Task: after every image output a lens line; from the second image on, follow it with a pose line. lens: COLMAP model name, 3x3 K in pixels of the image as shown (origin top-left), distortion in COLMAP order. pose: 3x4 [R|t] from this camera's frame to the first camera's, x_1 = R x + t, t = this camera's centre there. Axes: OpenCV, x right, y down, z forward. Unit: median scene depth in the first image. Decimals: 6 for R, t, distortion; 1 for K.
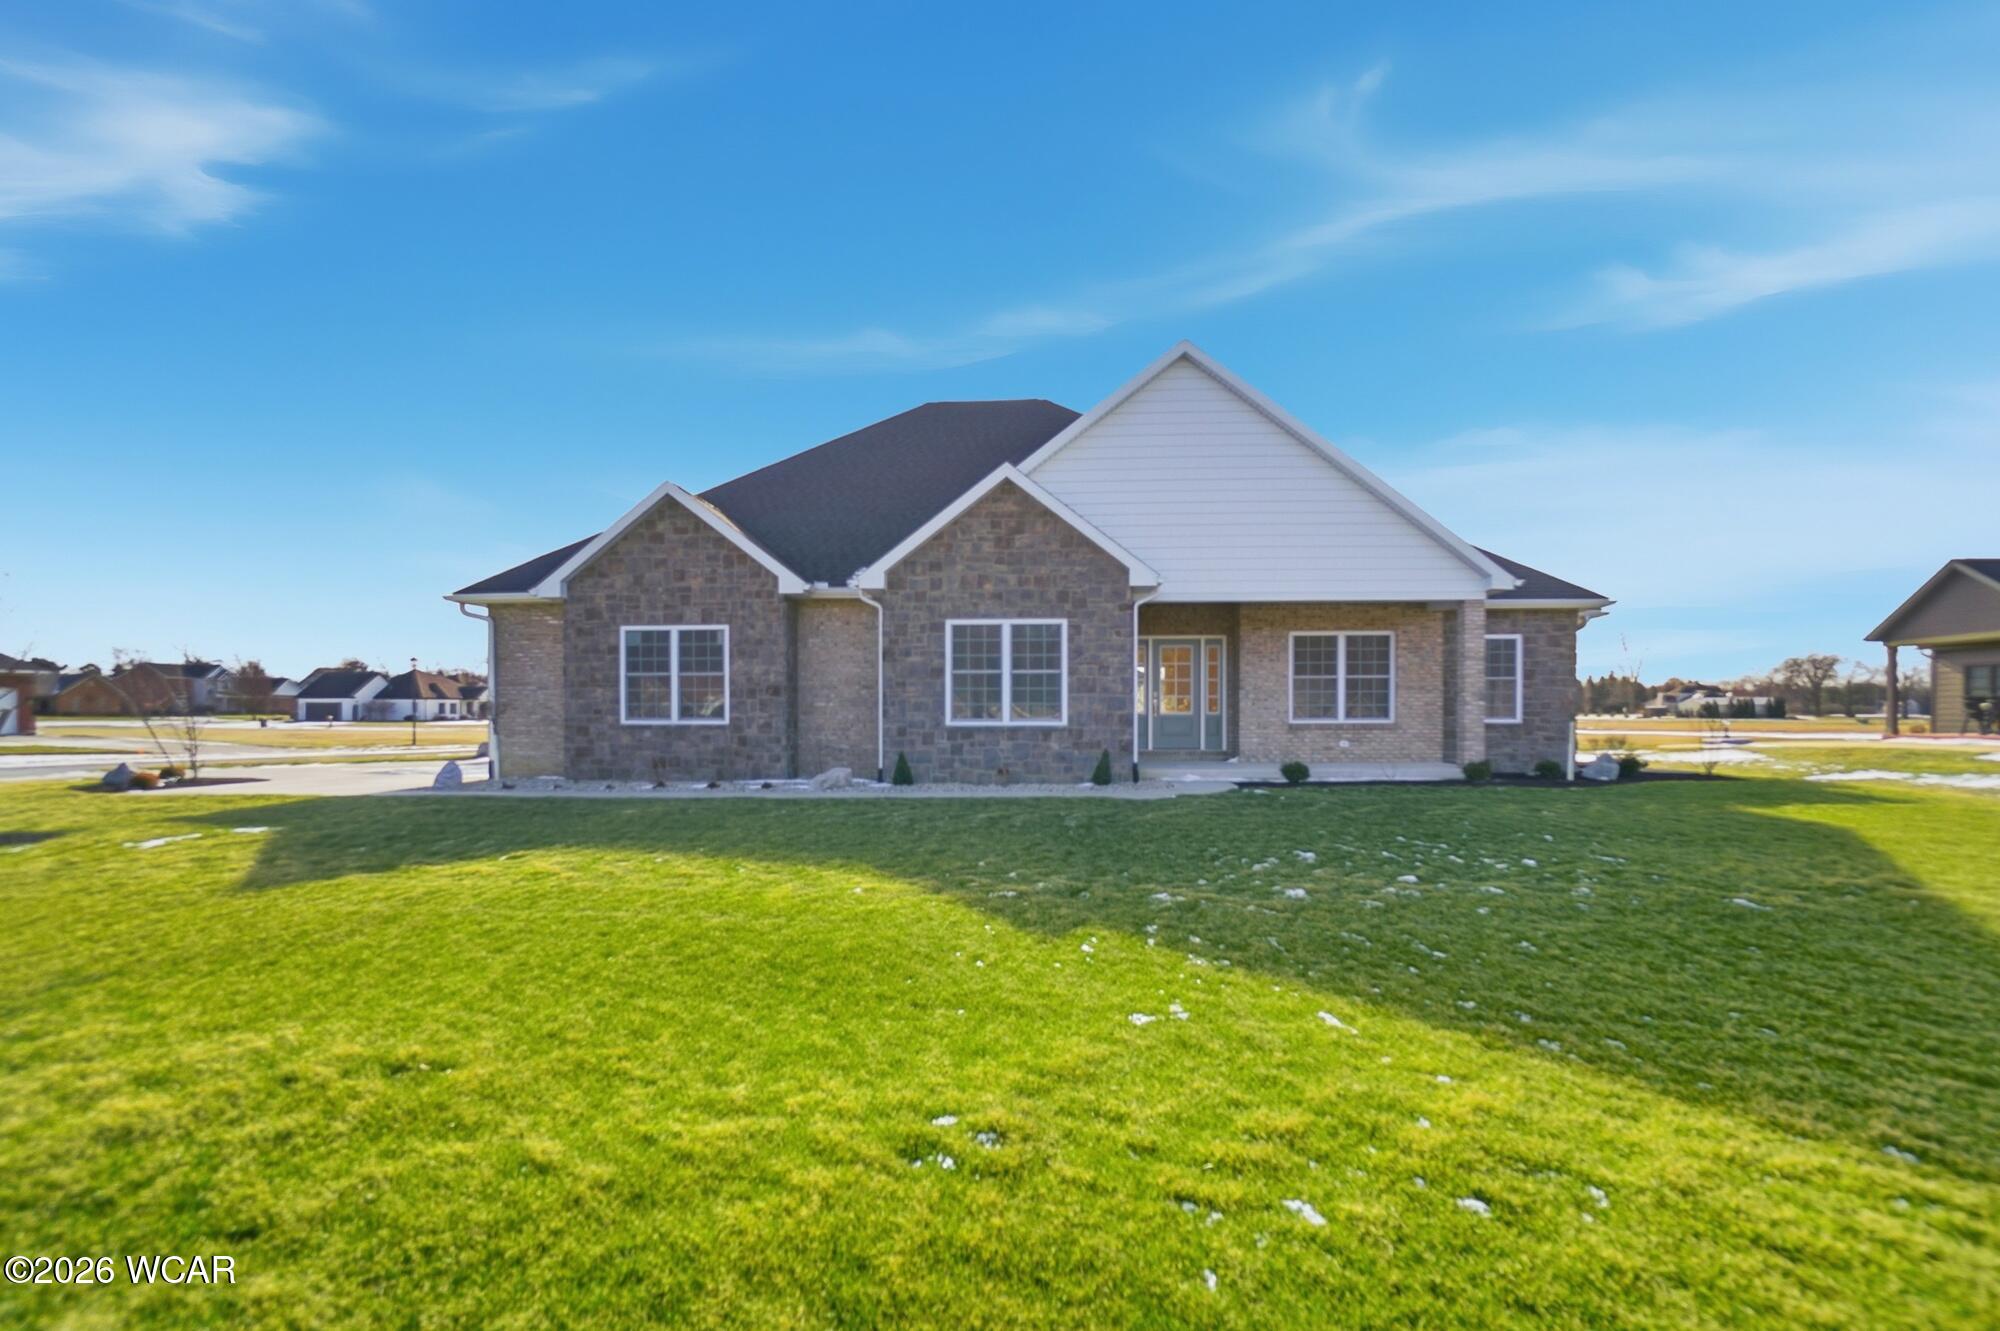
lens RADIAL K [[889.0, 0, 1003.4], [0, 889.0, 710.8], [0, 0, 1]] dist [-0.037224, 0.003658]
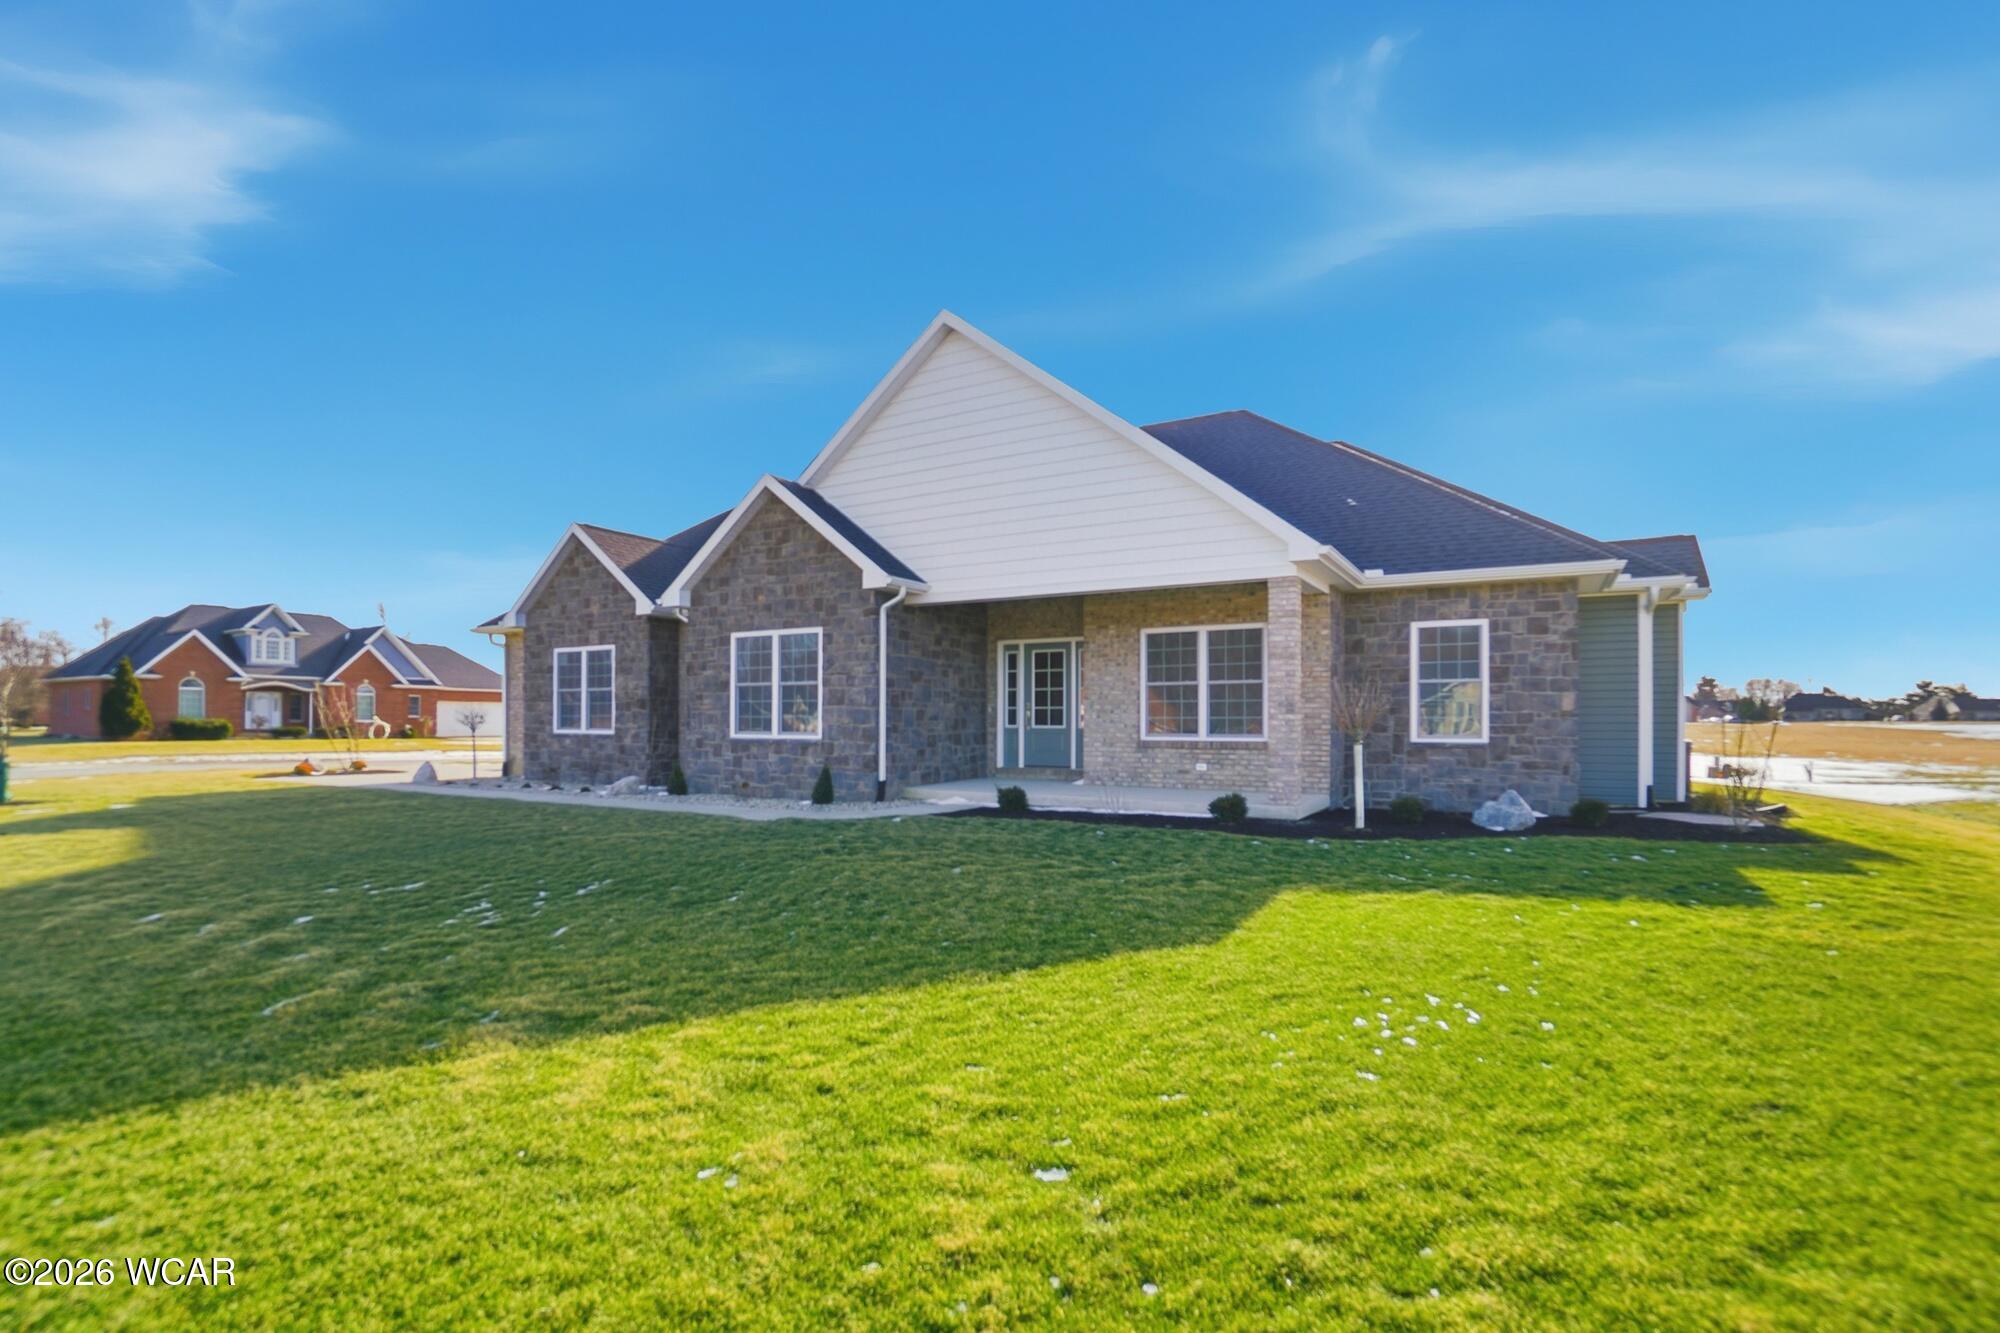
lens RADIAL K [[889.0, 0, 997.4], [0, 889.0, 701.8], [0, 0, 1]] dist [-0.037224, 0.003658]
pose [[0.899709, -0.005758, -0.436452, 0.605982], [-0.002669, 0.999822, -0.018692, -0.005787], [0.436482, 0.017982, 0.899533, 0.209292]]
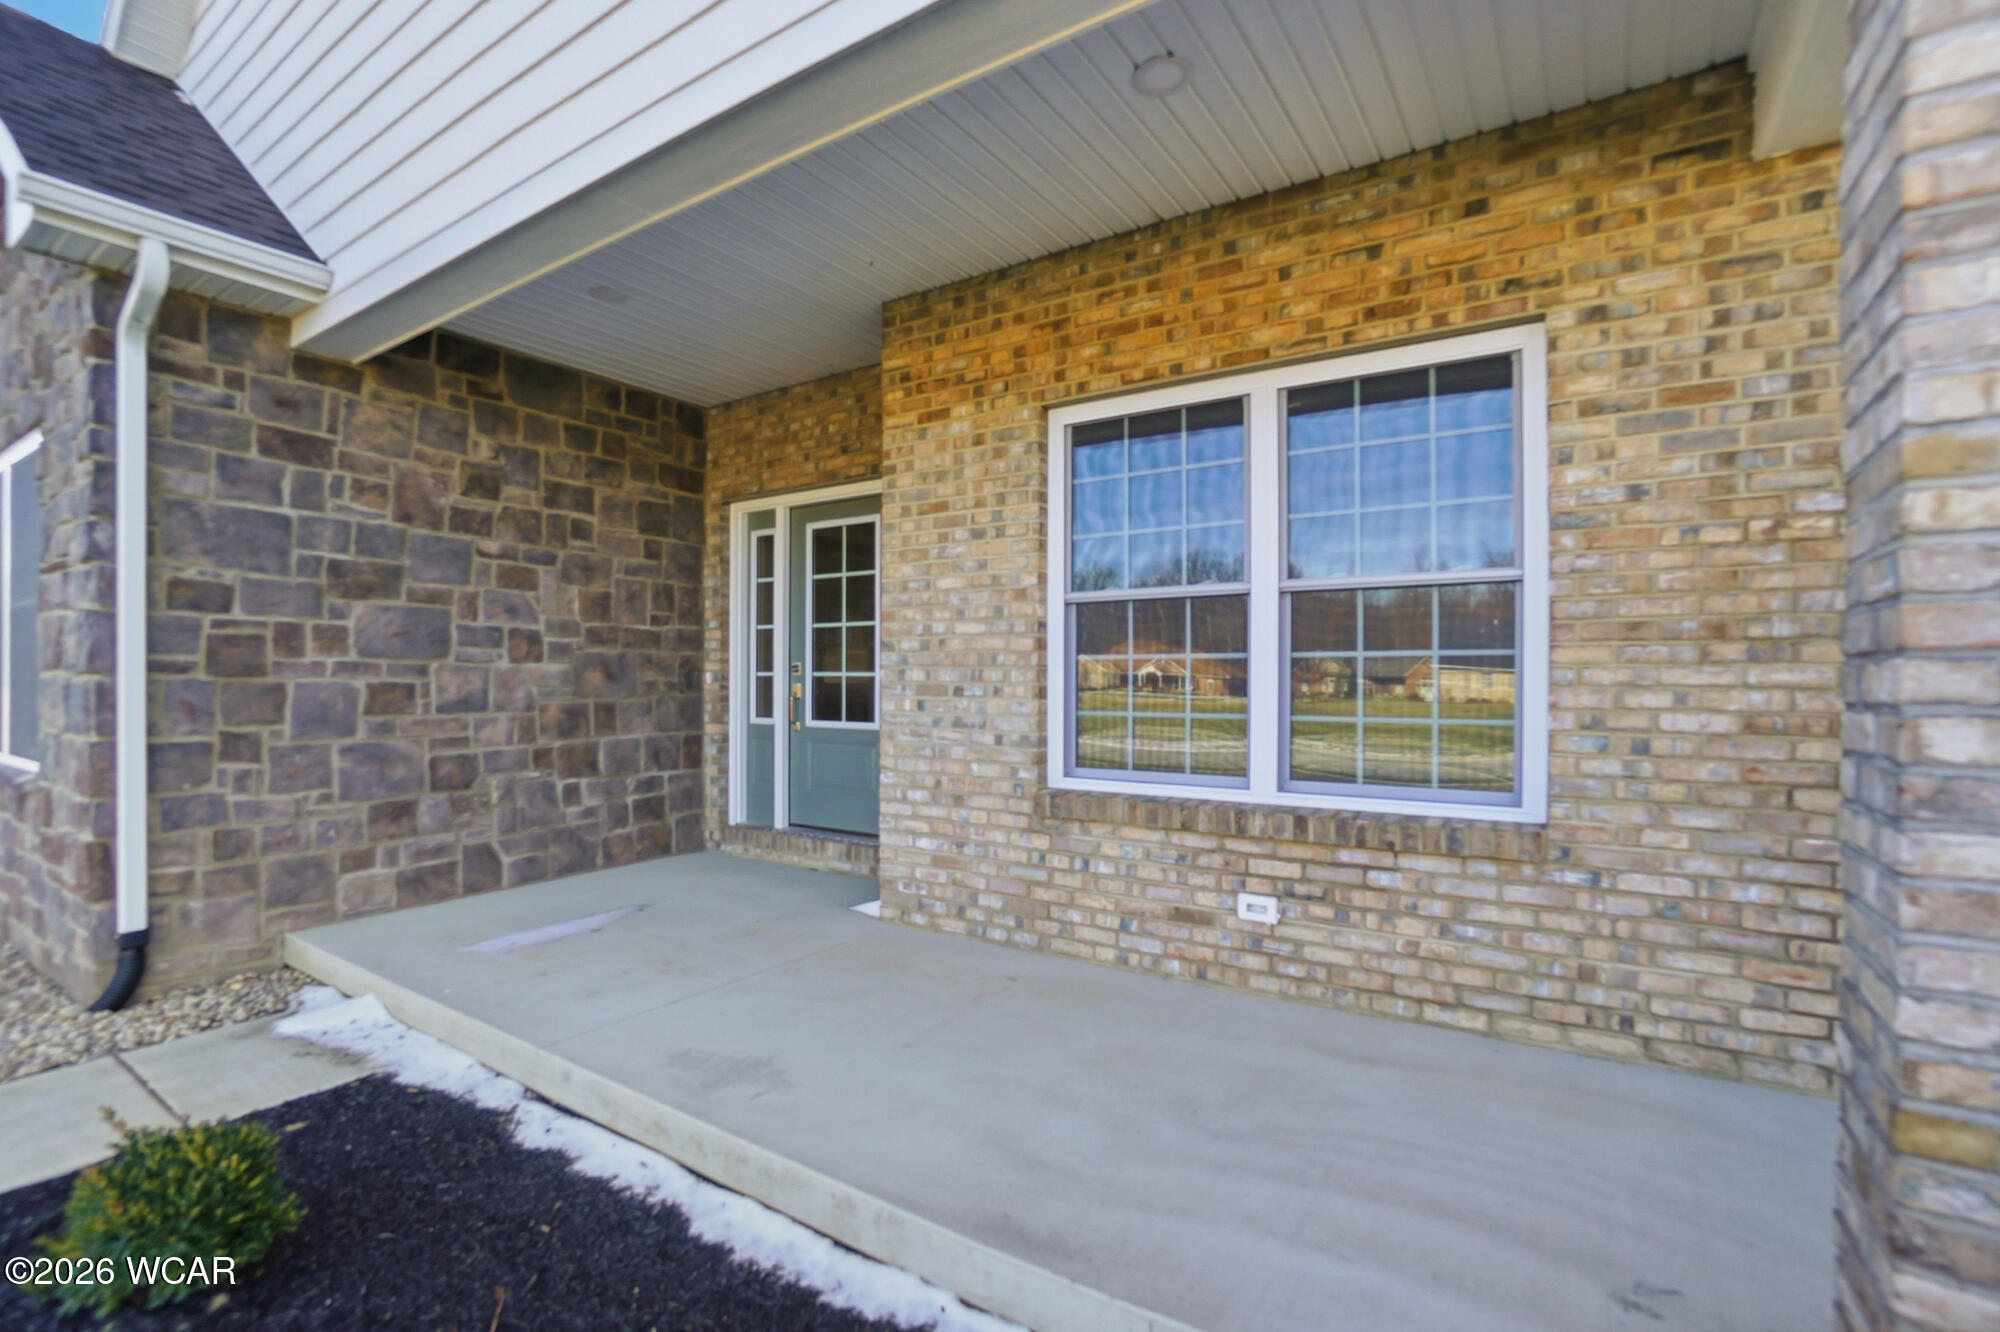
lens RADIAL K [[889.0, 0, 993.8], [0, 889.0, 670.9], [0, 0, 1]] dist [-0.037224, 0.003658]
pose [[0.874480, -0.000098, -0.485061, 0.459152], [-0.003496, 0.999973, -0.006506, -0.017110], [0.485048, 0.007385, 0.874456, 0.836947]]
